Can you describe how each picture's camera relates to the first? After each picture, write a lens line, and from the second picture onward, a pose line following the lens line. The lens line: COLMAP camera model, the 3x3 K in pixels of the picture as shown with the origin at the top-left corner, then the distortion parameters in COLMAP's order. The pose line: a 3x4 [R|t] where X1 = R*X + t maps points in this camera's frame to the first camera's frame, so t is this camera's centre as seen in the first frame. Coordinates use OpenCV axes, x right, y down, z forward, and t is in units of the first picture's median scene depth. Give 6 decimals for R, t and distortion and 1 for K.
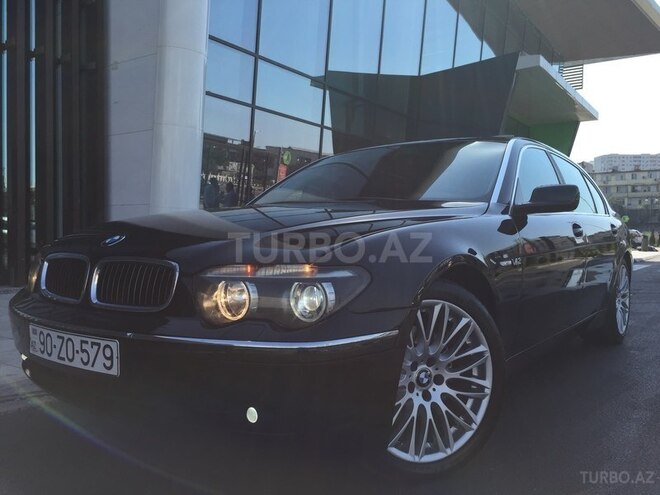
lens RADIAL K [[560.5, 0, 330.0], [0, 560.5, 247.5], [0, 0, 1]] dist [0.088073, -0.135476]
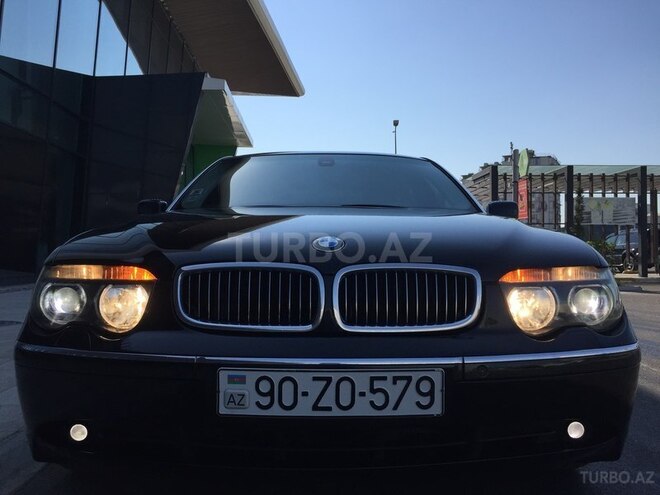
lens RADIAL K [[559.9, 0, 332.9], [0, 559.9, 249.0], [0, 0, 1]] dist [0.076123, -0.100745]
pose [[0.801020, -0.003523, 0.598627, -0.817336], [0.019727, 0.999595, -0.020515, 0.009049], [-0.598312, 0.028242, 0.800765, 0.389585]]
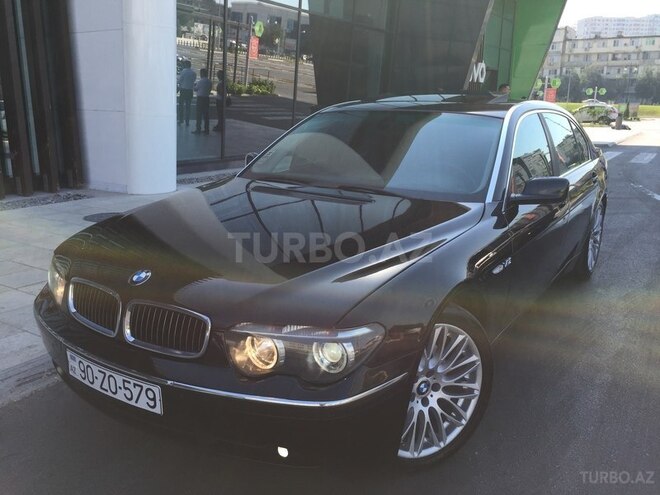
lens RADIAL K [[559.9, 0, 332.9], [0, 559.9, 249.0], [0, 0, 1]] dist [0.076123, -0.100745]
pose [[0.998730, -0.008888, 0.049591, -0.071371], [-0.002519, 0.974275, 0.225348, -0.300672], [-0.050318, -0.225186, 0.973016, -0.039542]]
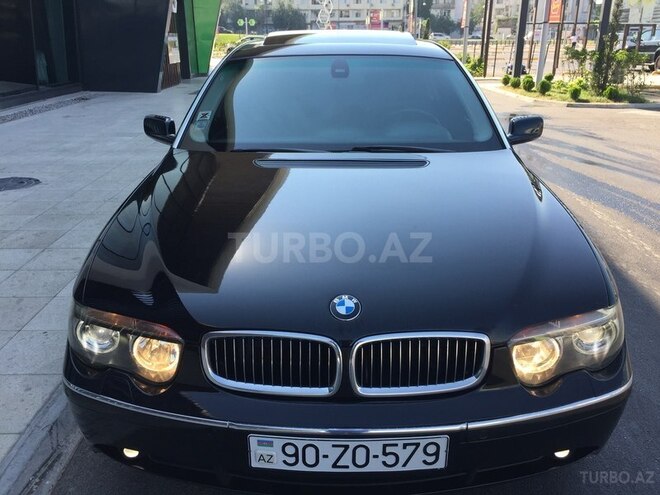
lens RADIAL K [[559.9, 0, 332.9], [0, 559.9, 249.0], [0, 0, 1]] dist [0.076123, -0.100745]
pose [[0.812298, -0.216097, 0.541732, -0.791250], [0.025518, 0.941107, 0.337146, -0.347428], [-0.582684, -0.260039, 0.769974, 0.425939]]
